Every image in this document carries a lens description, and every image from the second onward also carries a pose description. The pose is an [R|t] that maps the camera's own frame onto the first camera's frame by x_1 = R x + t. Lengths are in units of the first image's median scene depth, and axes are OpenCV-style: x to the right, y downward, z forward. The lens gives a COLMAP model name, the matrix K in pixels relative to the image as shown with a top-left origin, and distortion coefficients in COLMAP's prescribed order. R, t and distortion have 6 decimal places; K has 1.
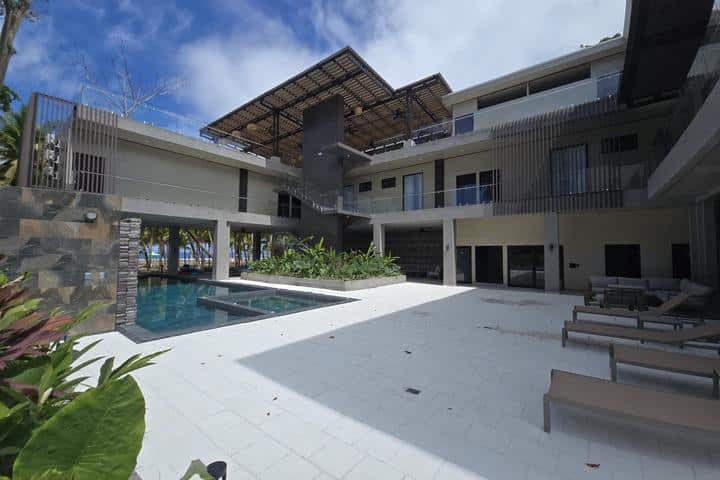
lens RADIAL K [[293.6, 0, 359.9], [0, 293.6, 236.2], [0, 0, 1]] dist [-0.000070, -0.000170]
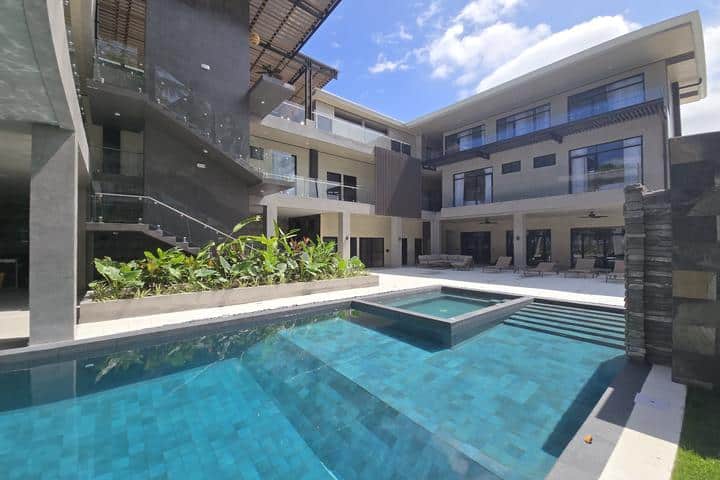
lens RADIAL K [[293.6, 0, 357.1], [0, 293.6, 234.3], [0, 0, 1]] dist [-0.000070, -0.000170]
pose [[0.214686, 0.023630, 0.976397, -0.725288], [-0.061828, 0.998031, -0.010559, 0.032206], [-0.974724, -0.058102, 0.215724, 0.678155]]
